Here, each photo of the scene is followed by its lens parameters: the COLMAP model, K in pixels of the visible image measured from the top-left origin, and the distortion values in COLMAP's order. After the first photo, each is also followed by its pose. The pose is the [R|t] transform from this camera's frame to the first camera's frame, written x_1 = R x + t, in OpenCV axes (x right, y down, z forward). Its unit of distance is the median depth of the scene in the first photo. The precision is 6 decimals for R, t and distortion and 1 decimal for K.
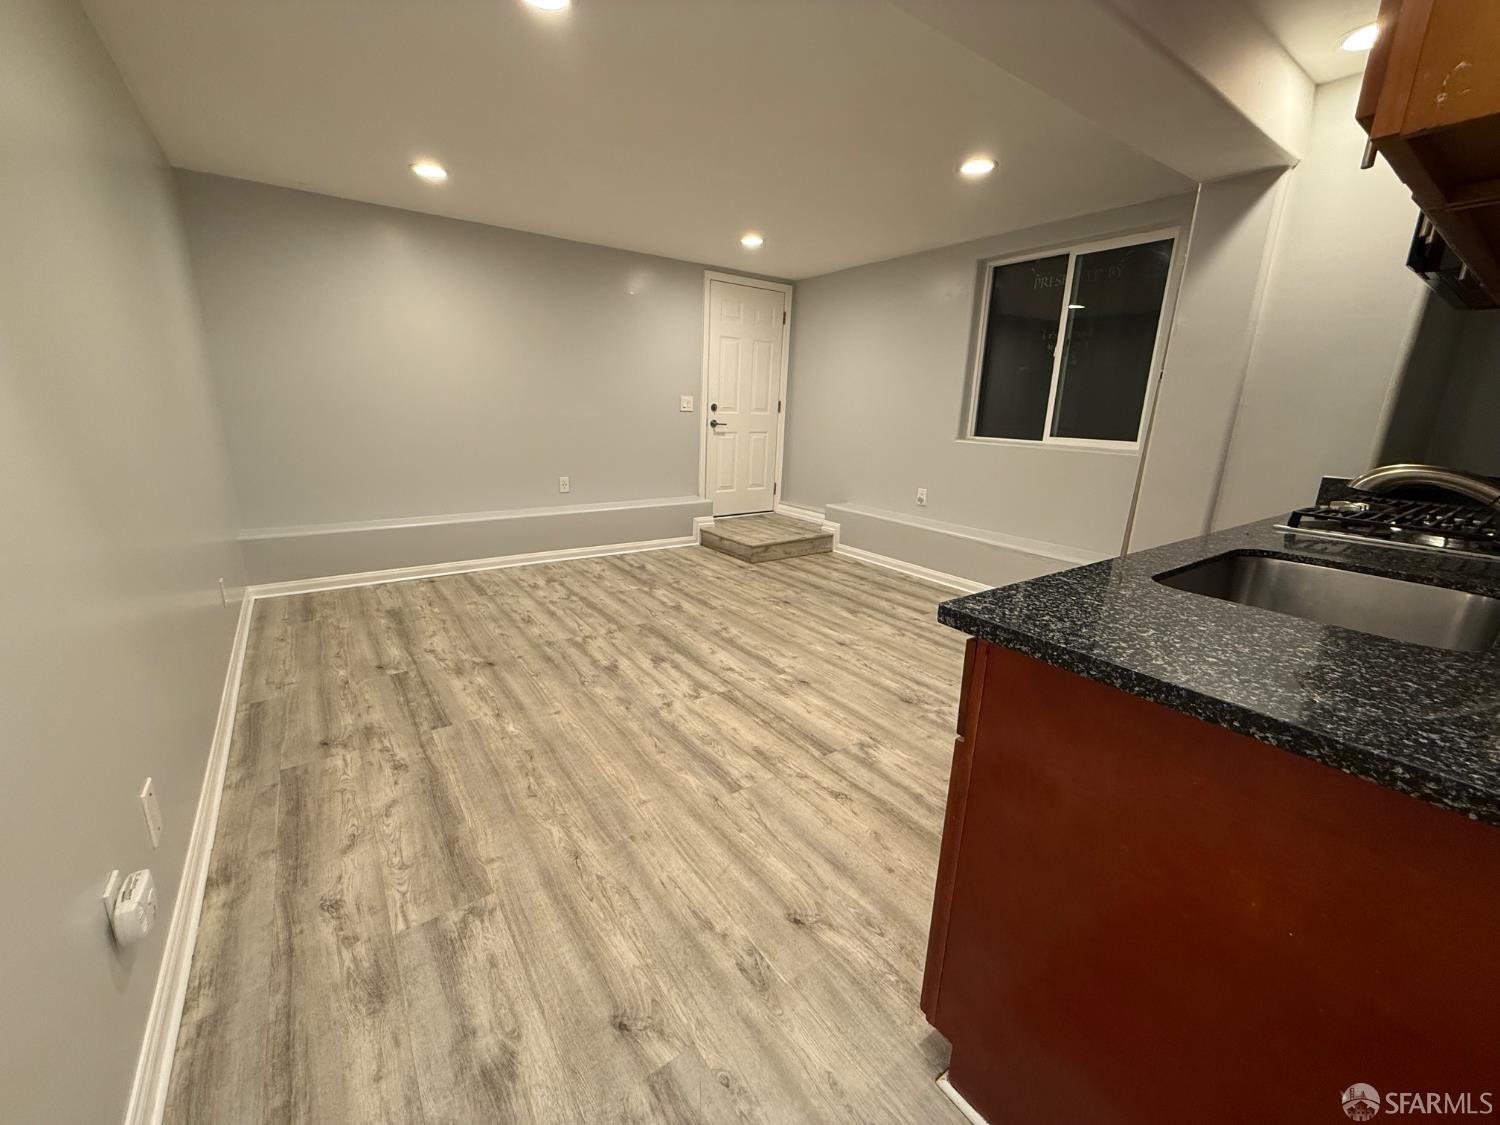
lens RADIAL K [[599.6, 0, 750.0], [0, 599.6, 561.2], [0, 0, 1]] dist [0.000151, 0.000559]
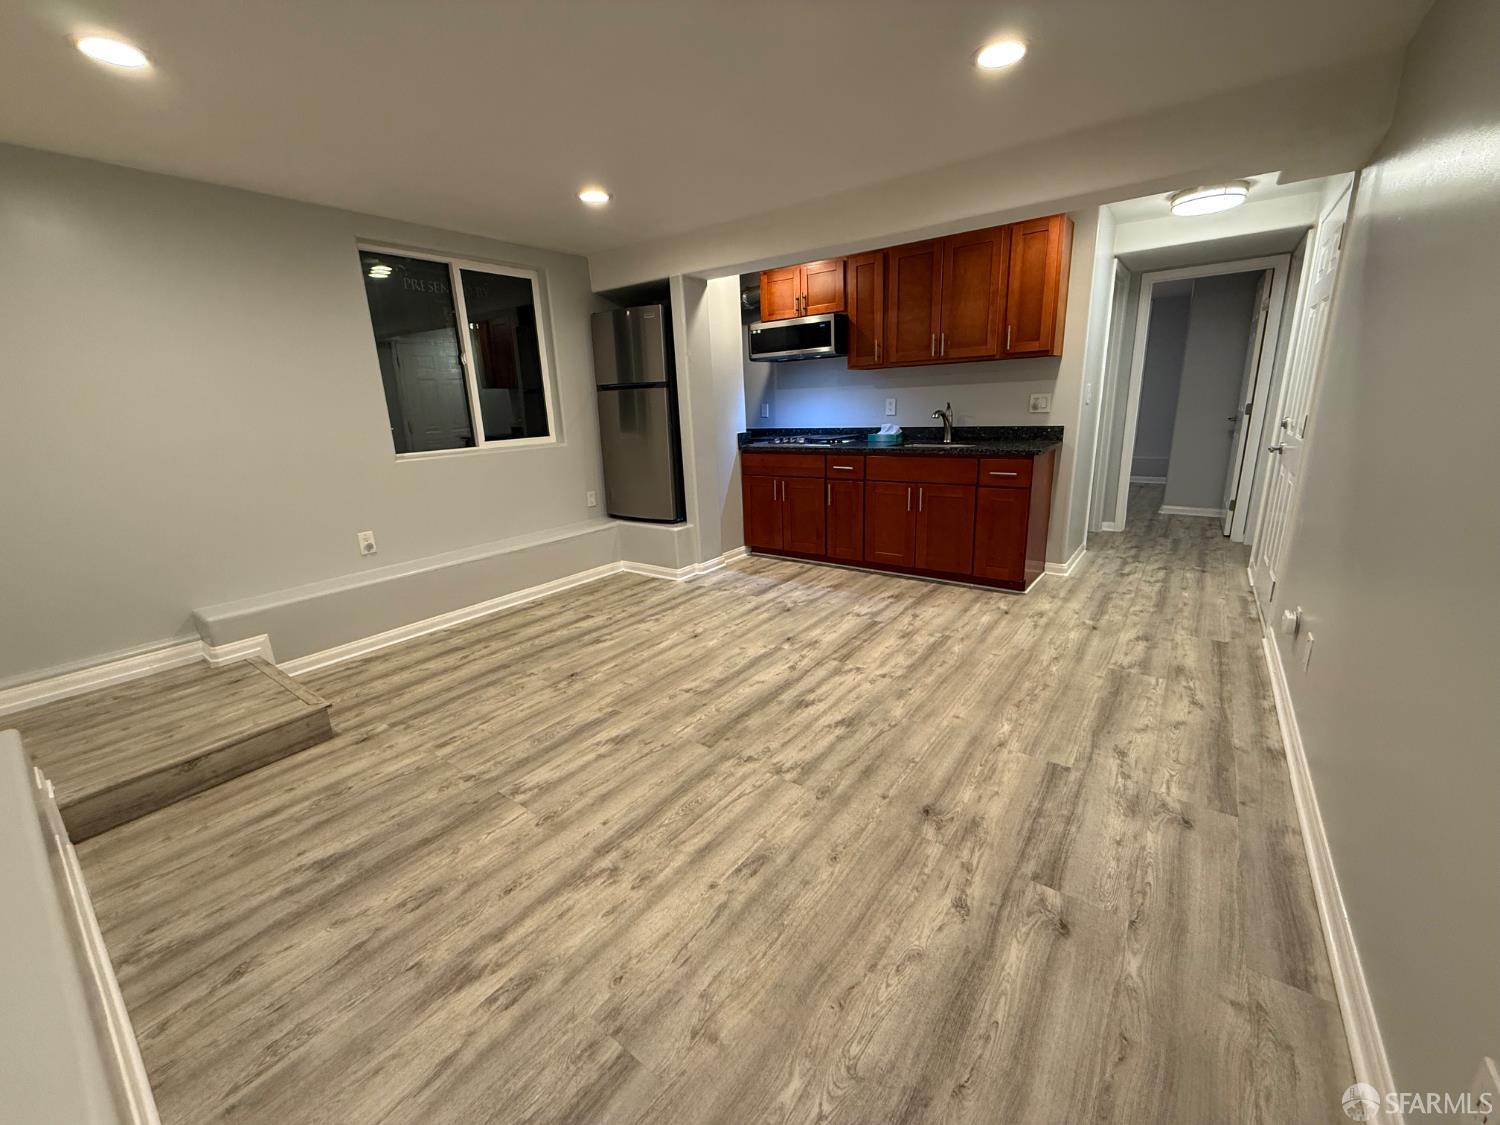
lens RADIAL K [[599.6, 0, 742.6], [0, 599.6, 561.0], [0, 0, 1]] dist [0.000151, 0.000559]
pose [[-0.294570, -0.264298, 0.918355, -0.951866], [0.272486, 0.897870, 0.345805, -0.382272], [-0.915958, 0.352102, -0.192468, 1.270175]]
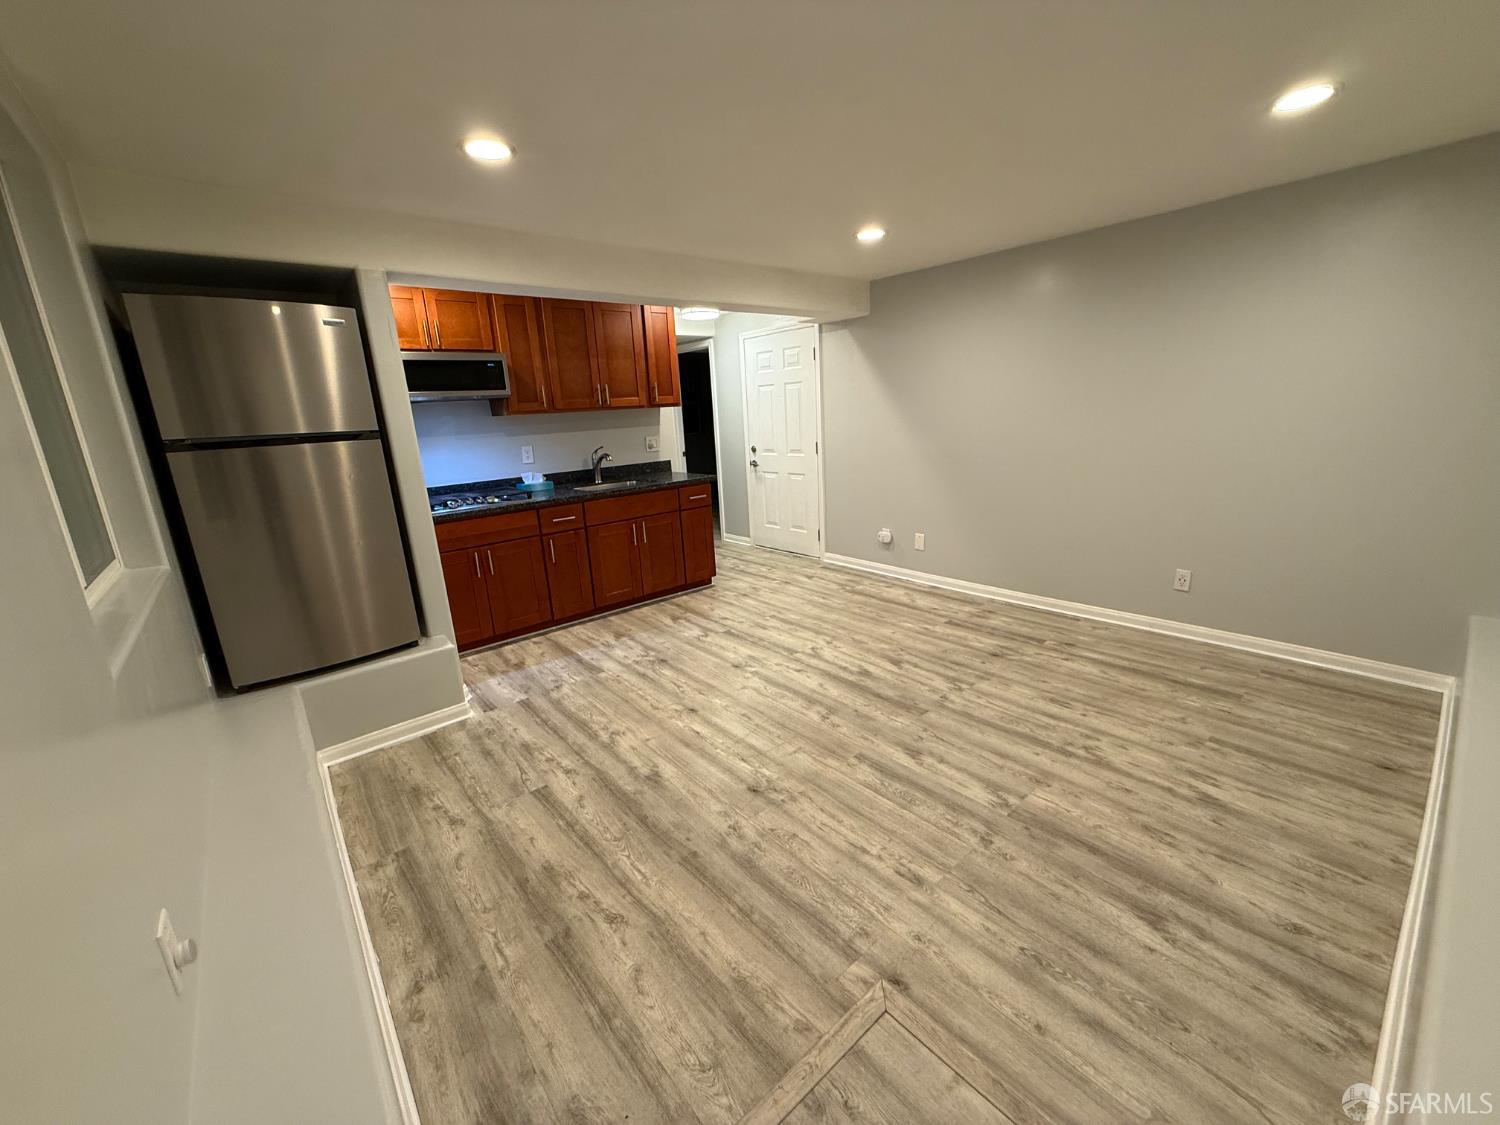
lens RADIAL K [[599.6, 0, 750.6], [0, 599.6, 561.1], [0, 0, 1]] dist [0.000151, 0.000559]
pose [[-0.997093, 0.039369, -0.065241, 0.134621], [0.002777, 0.874402, 0.485195, -0.606456], [0.076149, 0.483603, -0.871969, 2.005751]]
